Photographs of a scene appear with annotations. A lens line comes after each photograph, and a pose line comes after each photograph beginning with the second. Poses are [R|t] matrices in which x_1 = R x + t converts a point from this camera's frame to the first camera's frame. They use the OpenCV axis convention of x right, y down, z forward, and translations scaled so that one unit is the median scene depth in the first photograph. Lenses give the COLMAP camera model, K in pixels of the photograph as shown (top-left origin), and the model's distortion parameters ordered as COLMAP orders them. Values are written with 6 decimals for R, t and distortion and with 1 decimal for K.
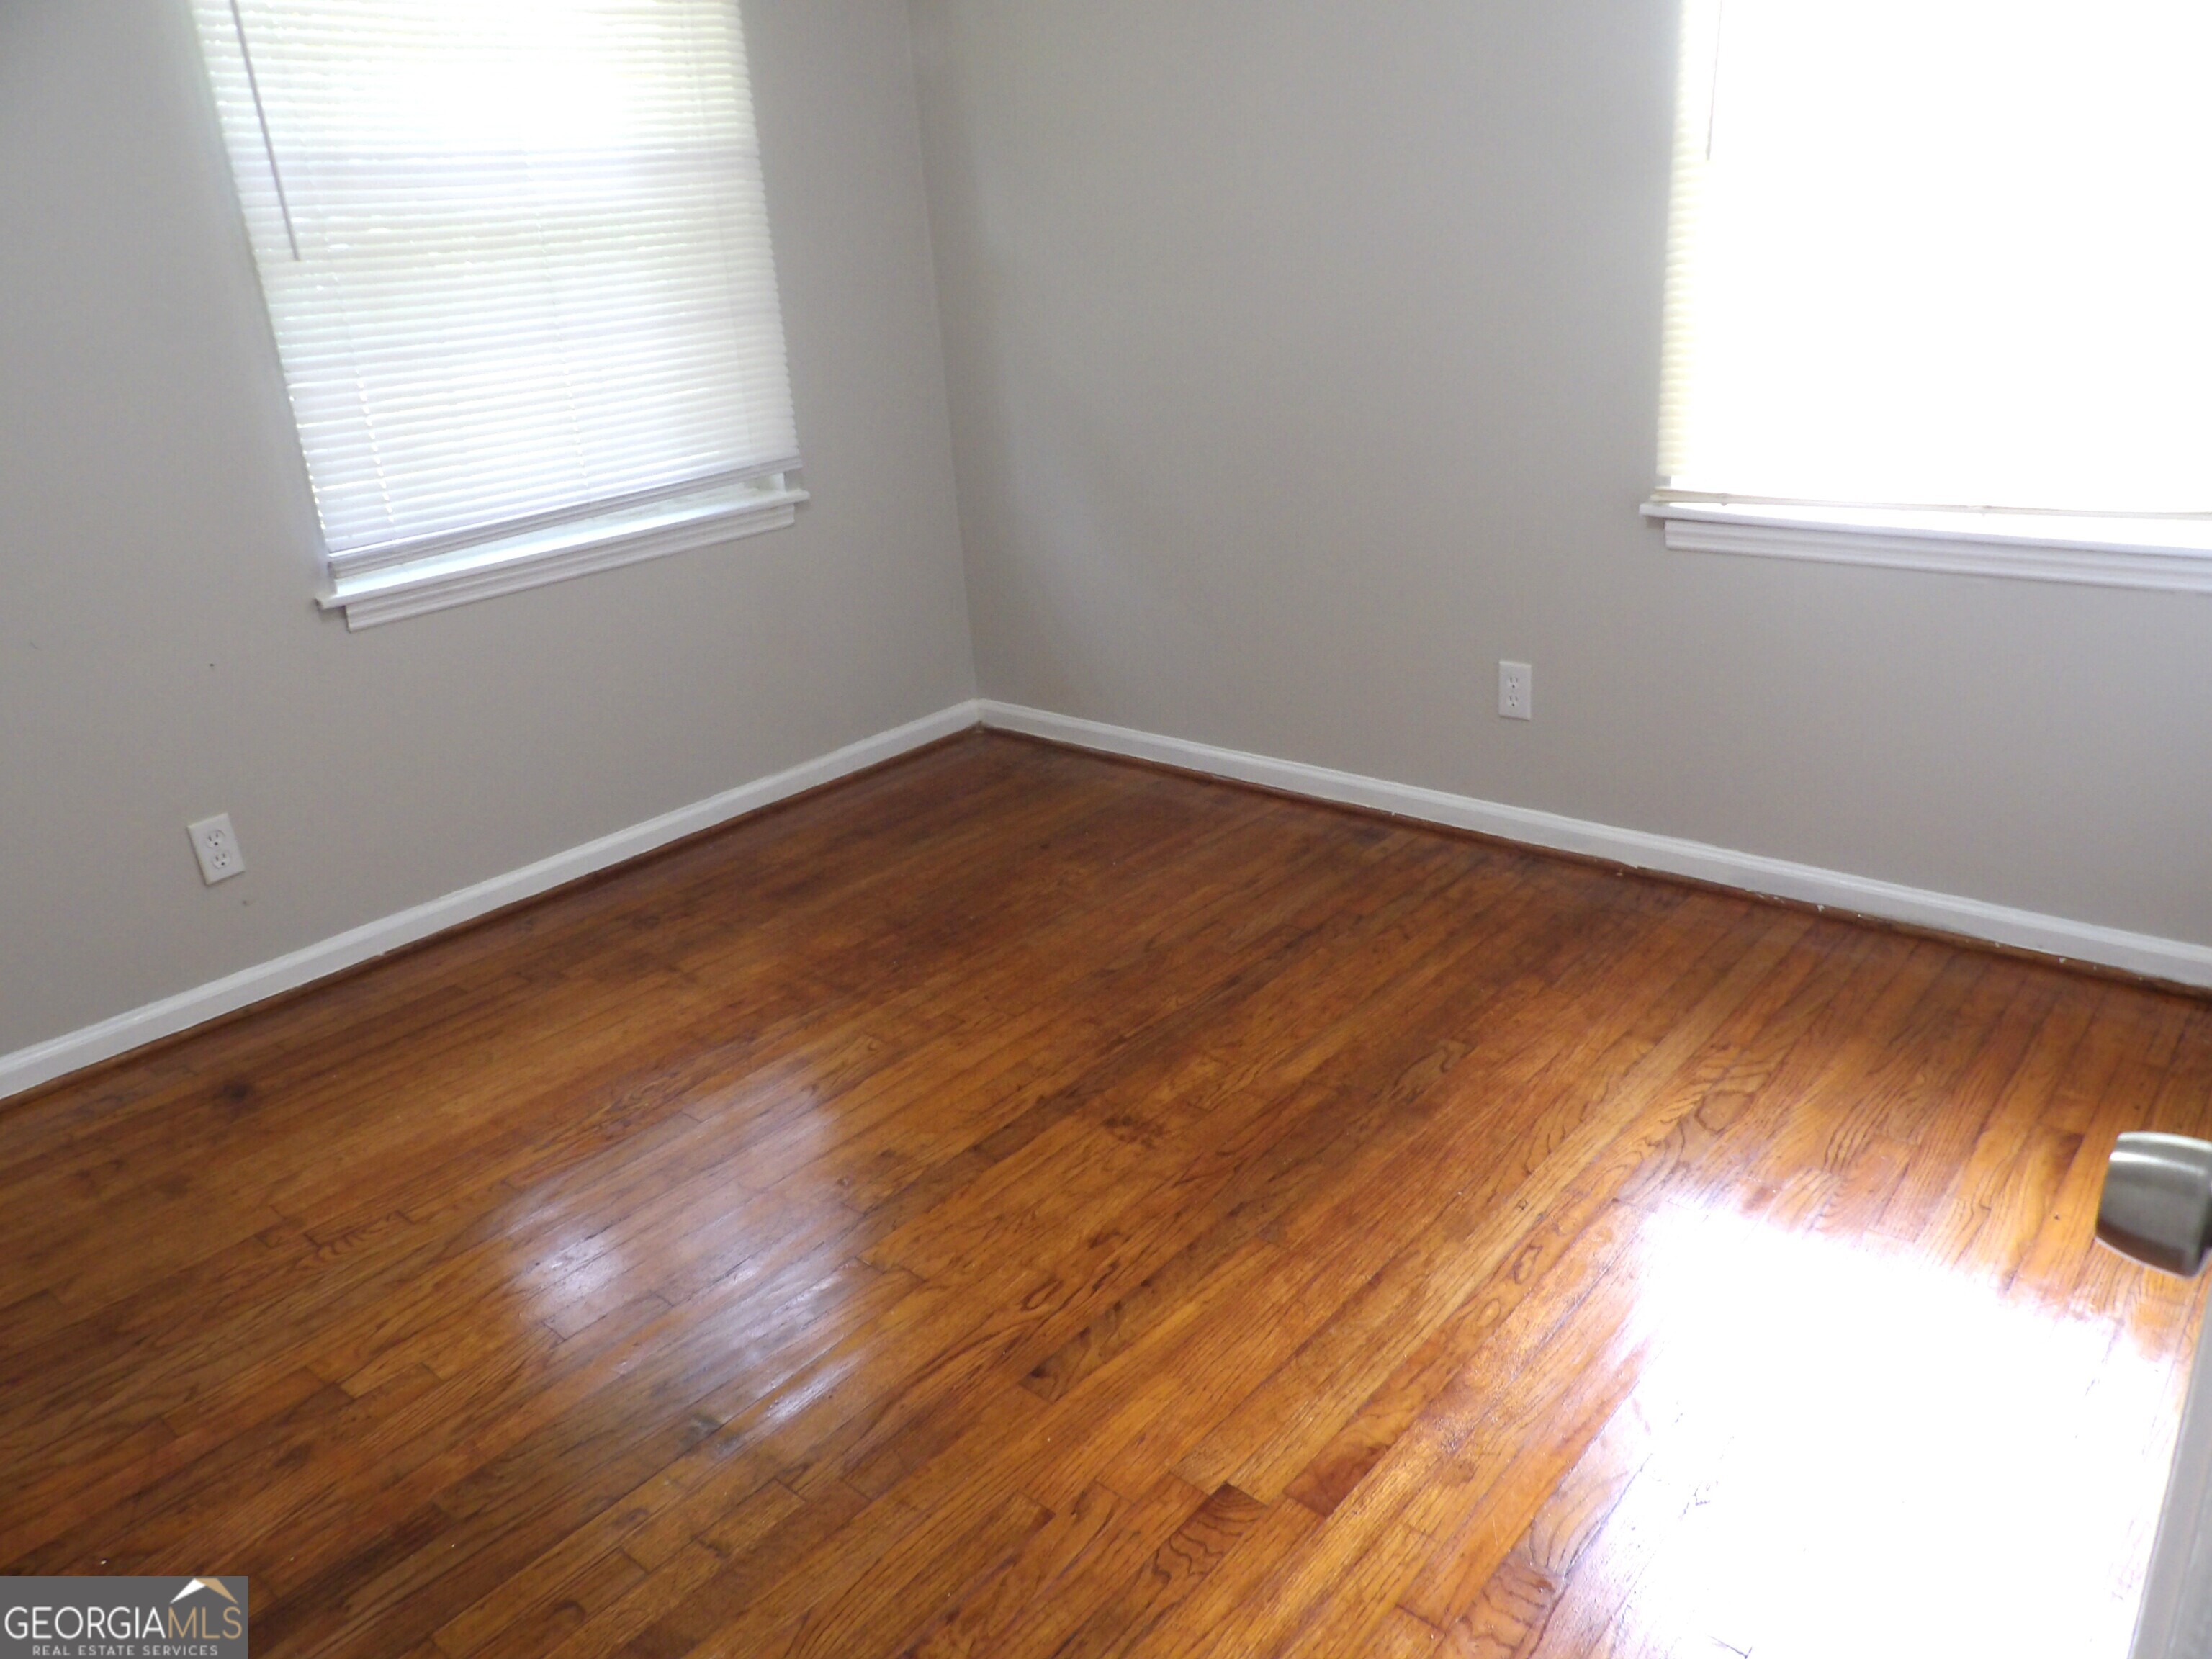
lens RADIAL K [[1574.0, 0, 1110.1], [0, 1574.0, 821.9], [0, 0, 1]] dist [-0.037375, 0.046557]
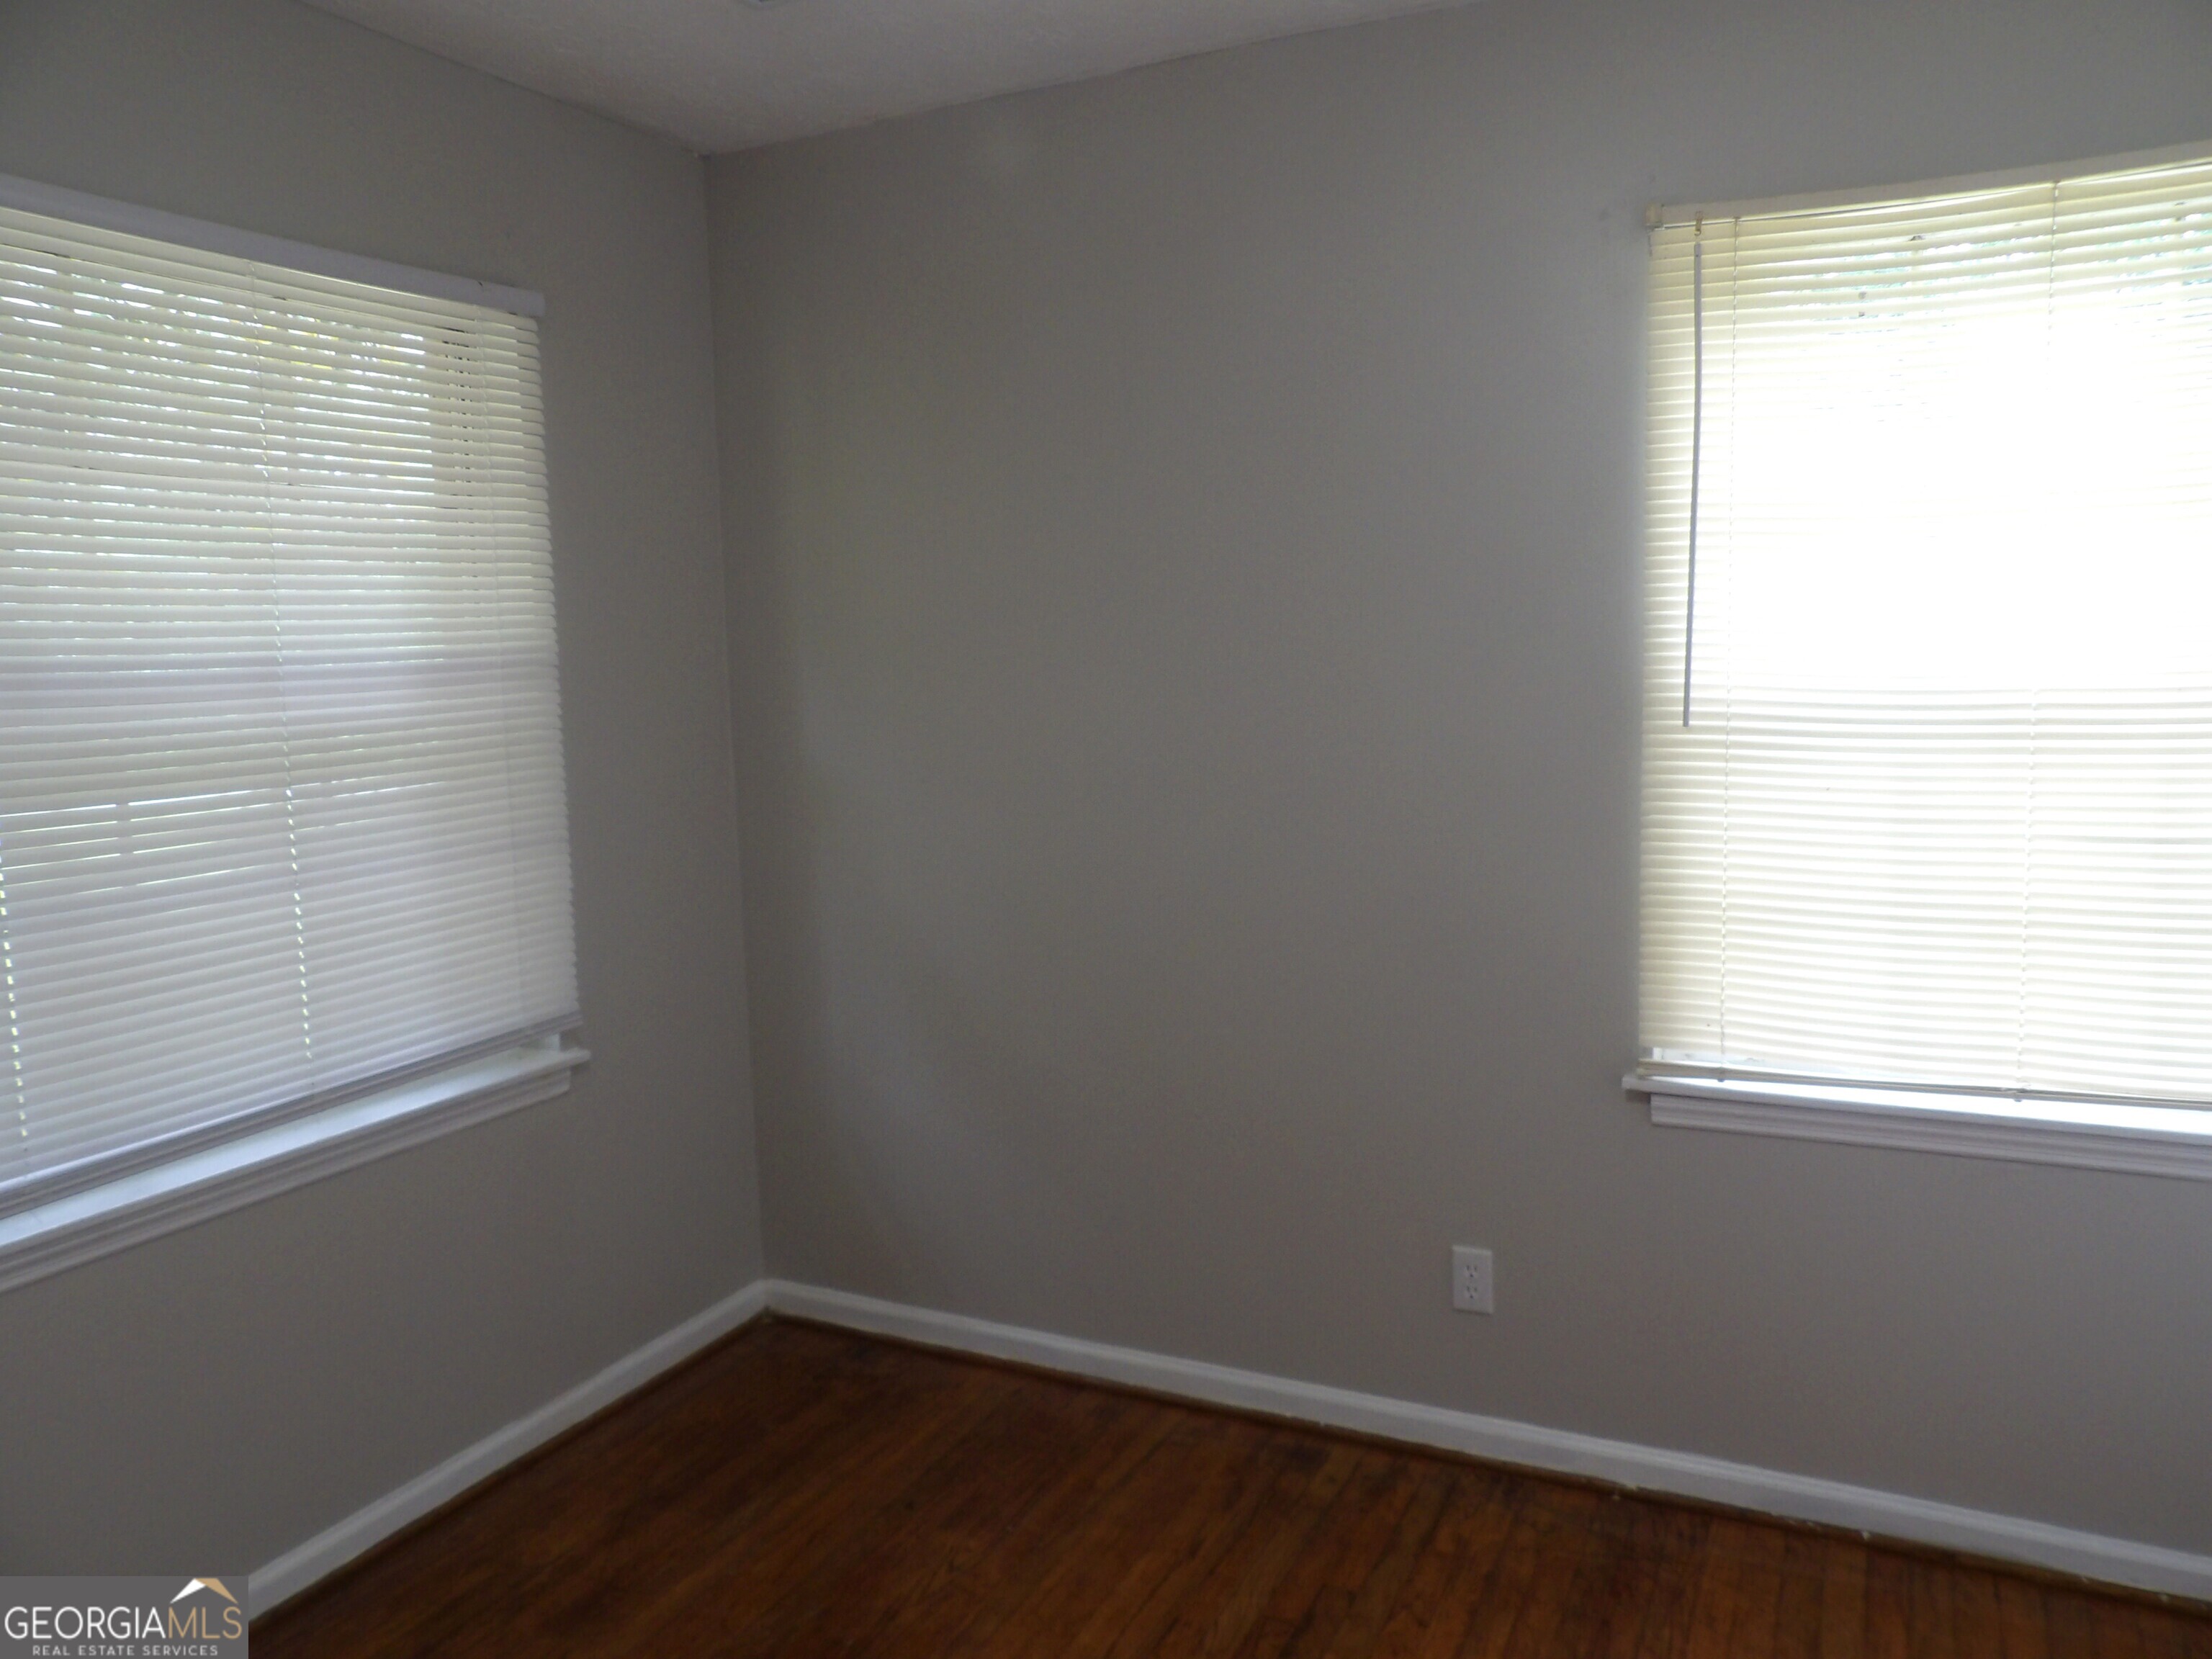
lens RADIAL K [[1574.0, 0, 1110.1], [0, 1574.0, 821.9], [0, 0, 1]] dist [-0.037375, 0.046557]
pose [[0.967948, 0.009198, 0.250981, -0.185339], [0.058319, 0.963783, -0.260235, -0.134318], [-0.244285, 0.266531, 0.932355, 0.201731]]
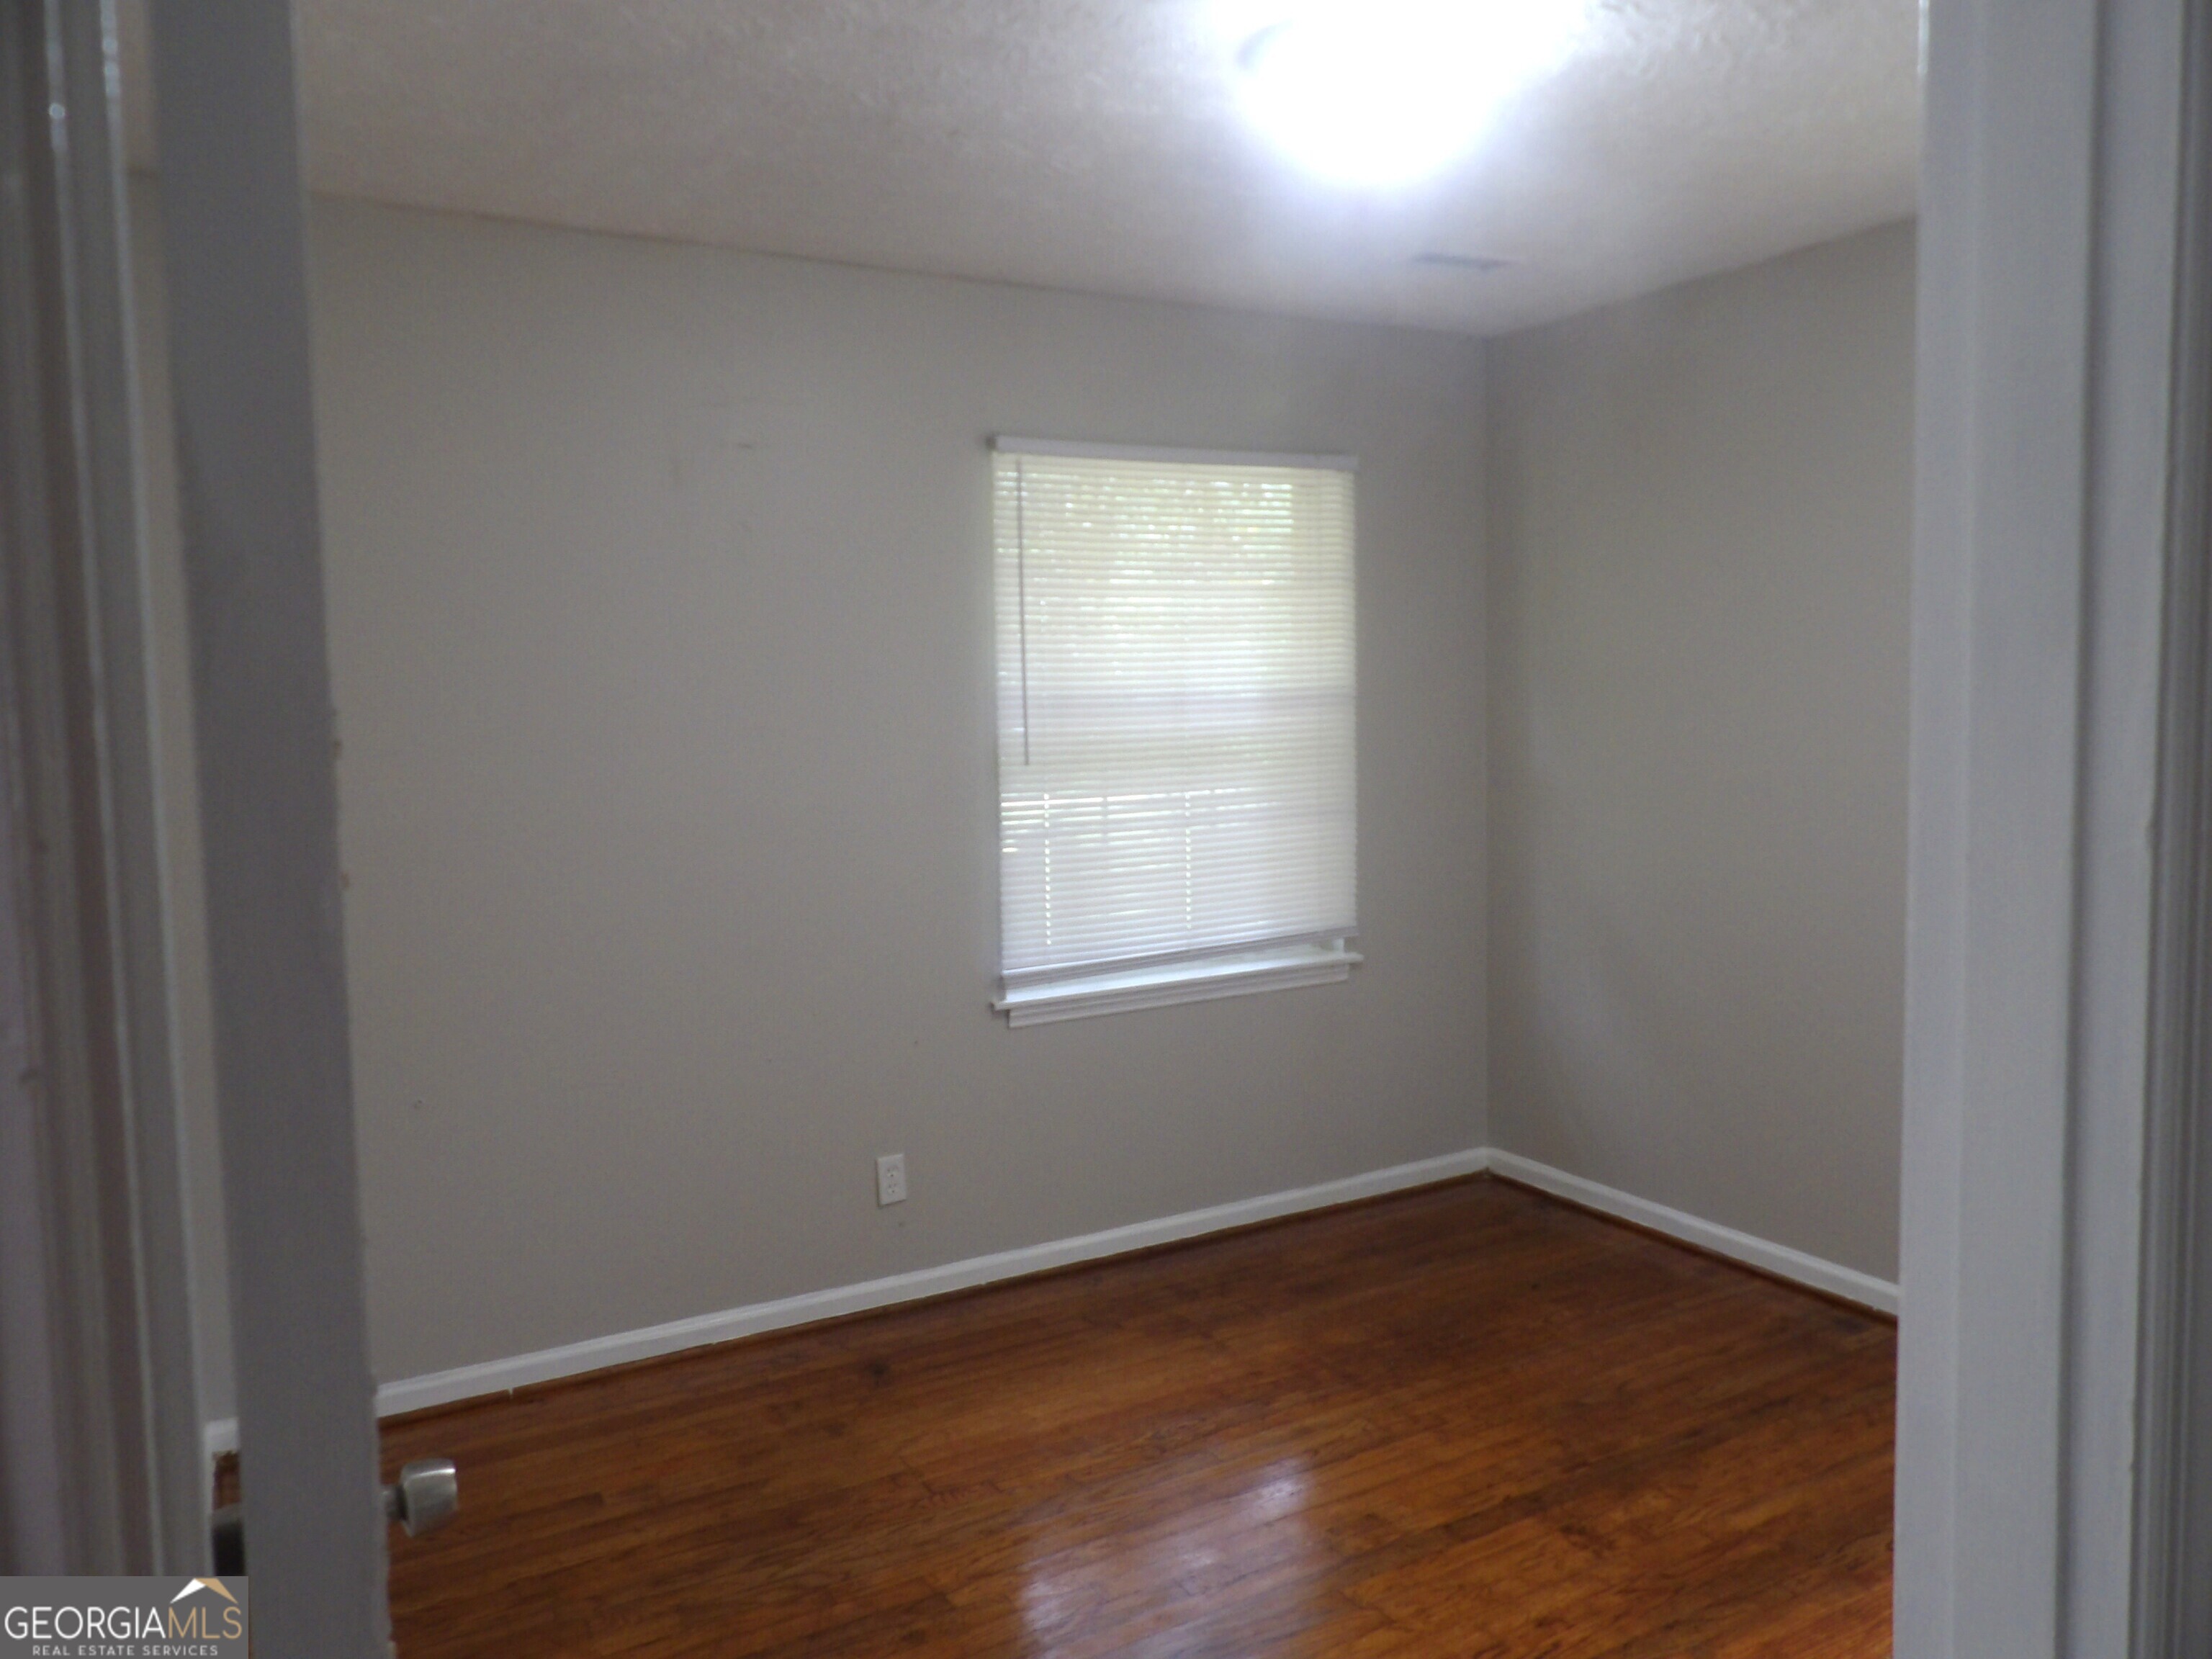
lens RADIAL K [[1574.0, 0, 1110.1], [0, 1574.0, 821.9], [0, 0, 1]] dist [-0.037375, 0.046557]
pose [[0.941382, 0.071584, -0.329659, 0.023109], [-0.157909, 0.957060, -0.243108, 0.022701], [0.298101, 0.280913, 0.912263, -0.263694]]
